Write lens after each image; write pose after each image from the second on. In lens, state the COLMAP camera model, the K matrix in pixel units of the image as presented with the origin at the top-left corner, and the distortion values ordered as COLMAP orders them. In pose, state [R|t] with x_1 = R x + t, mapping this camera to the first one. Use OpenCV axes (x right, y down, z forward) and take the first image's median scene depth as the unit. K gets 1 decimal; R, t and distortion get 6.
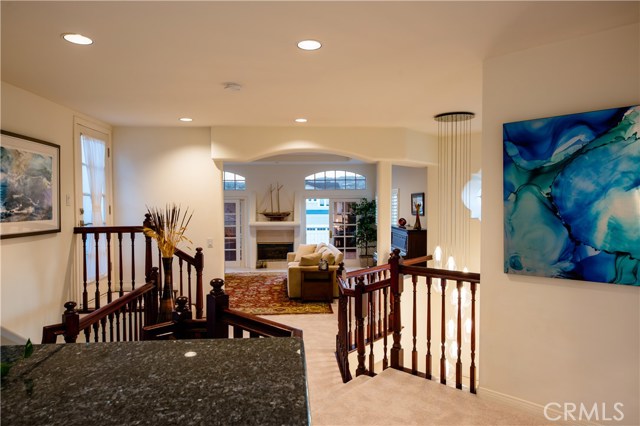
lens RADIAL K [[478.9, 0, 320.0], [0, 478.9, 213.0], [0, 0, 1]] dist [-0.002133, -0.000413]
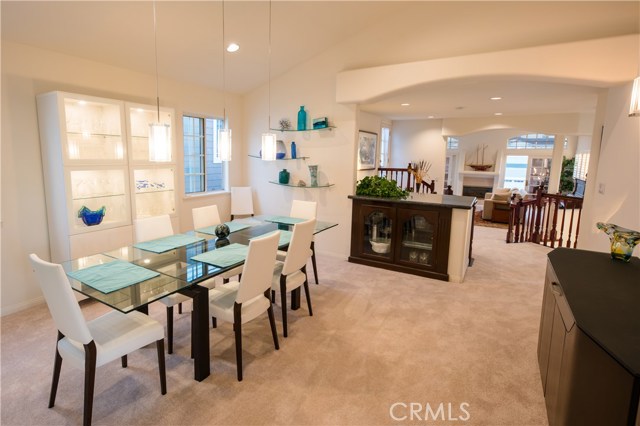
lens RADIAL K [[313.0, 0, 318.7], [0, 313.0, 194.0], [0, 0, 1]] dist [0.074907, -0.000026]
pose [[0.845919, 0.091767, -0.525357, 0.036353], [-0.039992, 0.993226, 0.109097, 0.000661], [0.531810, -0.071277, 0.843859, -0.275456]]
